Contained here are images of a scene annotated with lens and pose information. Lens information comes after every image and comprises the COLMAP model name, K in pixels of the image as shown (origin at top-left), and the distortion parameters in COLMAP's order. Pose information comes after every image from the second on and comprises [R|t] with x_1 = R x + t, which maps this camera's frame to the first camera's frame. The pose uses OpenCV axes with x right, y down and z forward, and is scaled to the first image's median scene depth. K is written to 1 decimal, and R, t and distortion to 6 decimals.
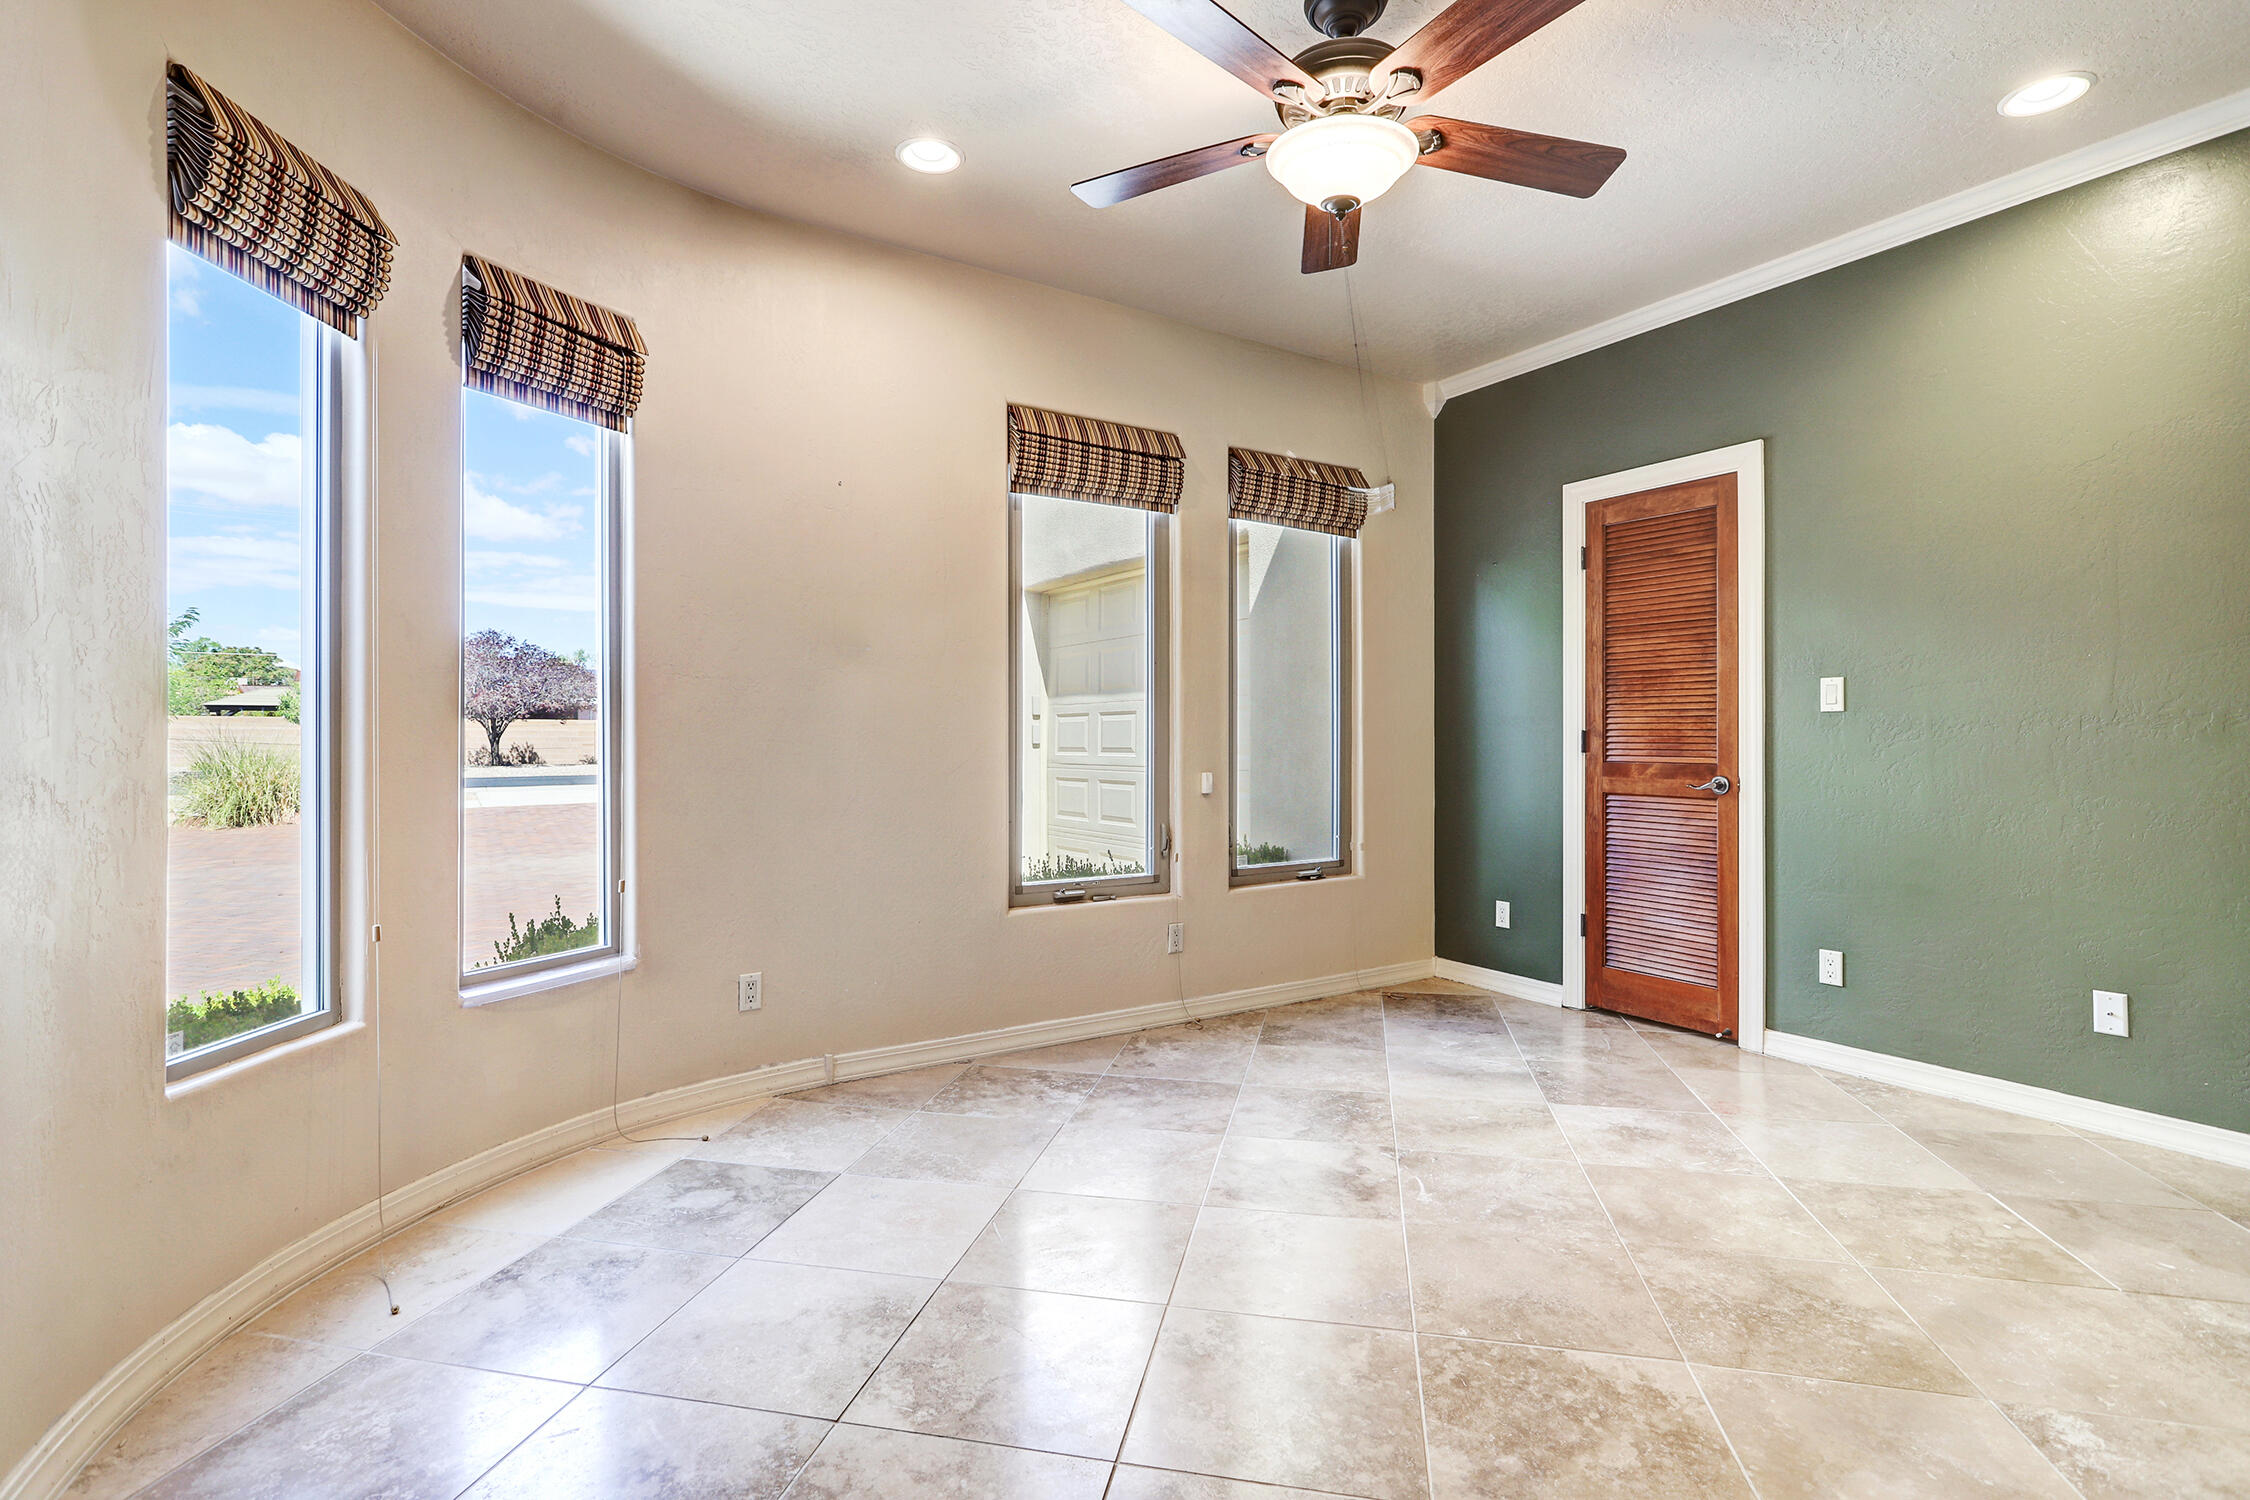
lens RADIAL K [[1080.9, 0, 1127.5], [0, 1080.9, 741.7], [0, 0, 1]] dist [-0.001016, 0.000599]
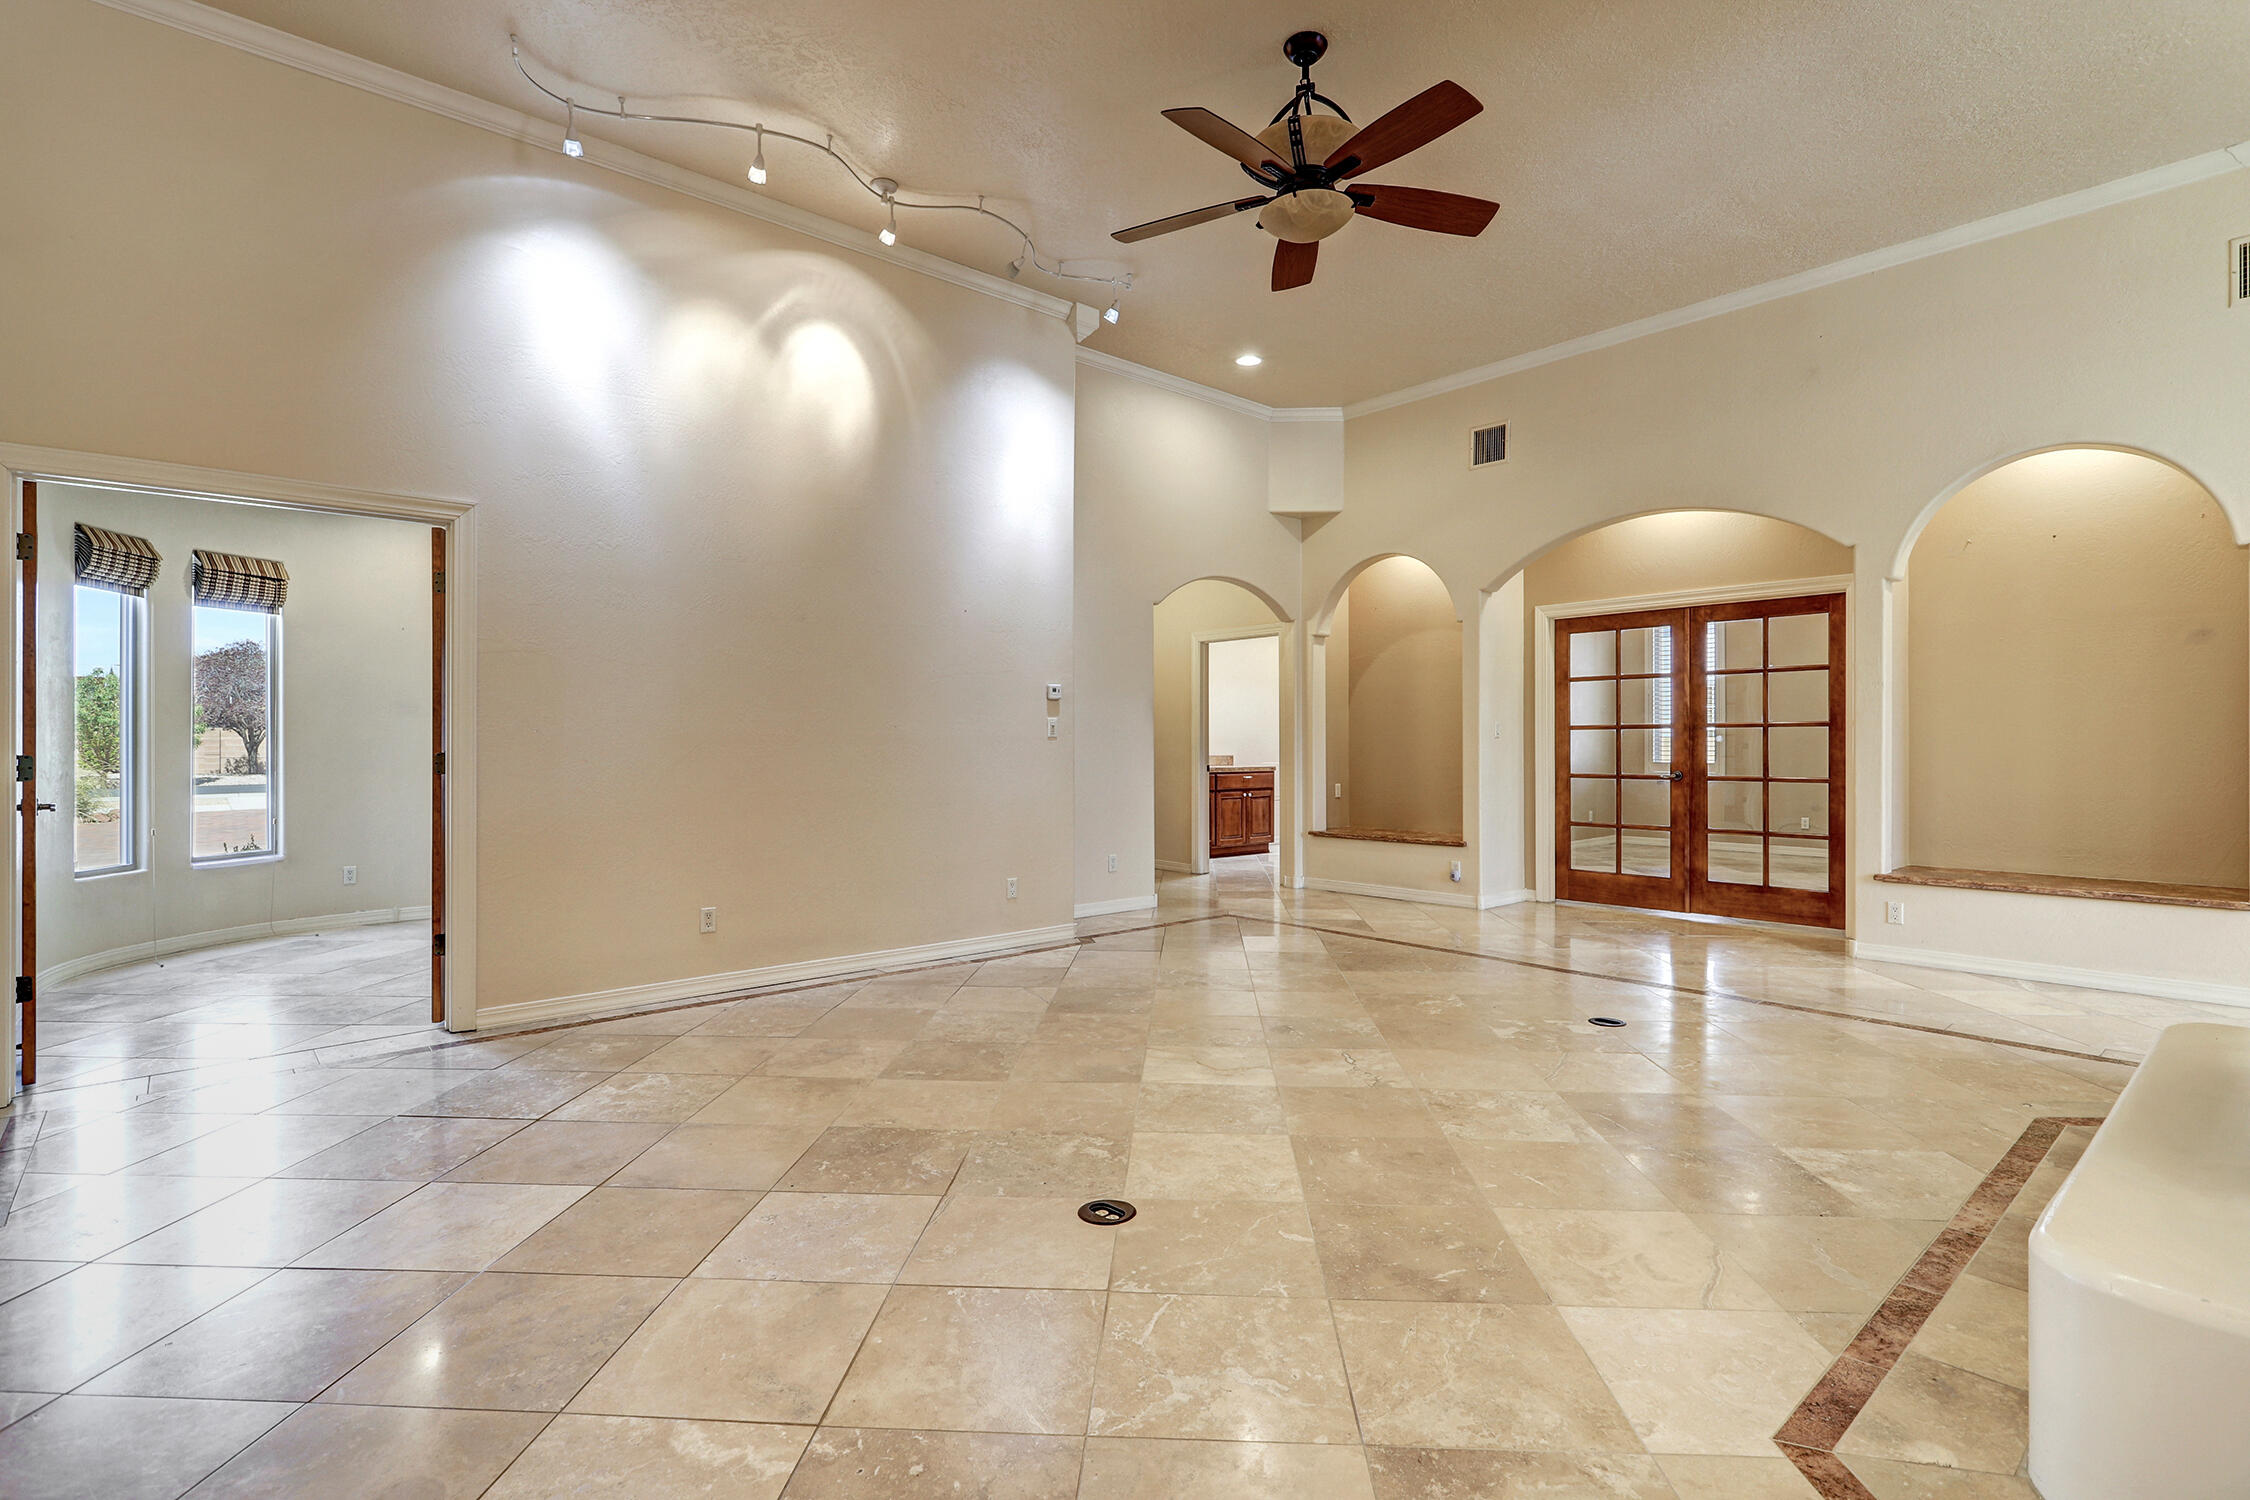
lens RADIAL K [[1065.2, 0, 1128.8], [0, 1065.2, 741.9], [0, 0, 1]] dist [0.000662, 0.000086]
pose [[0.988416, -0.002615, 0.151747, 1.030955], [0.003242, 0.999987, -0.003885, -0.016730], [-0.151735, 0.004332, 0.988412, -1.578004]]
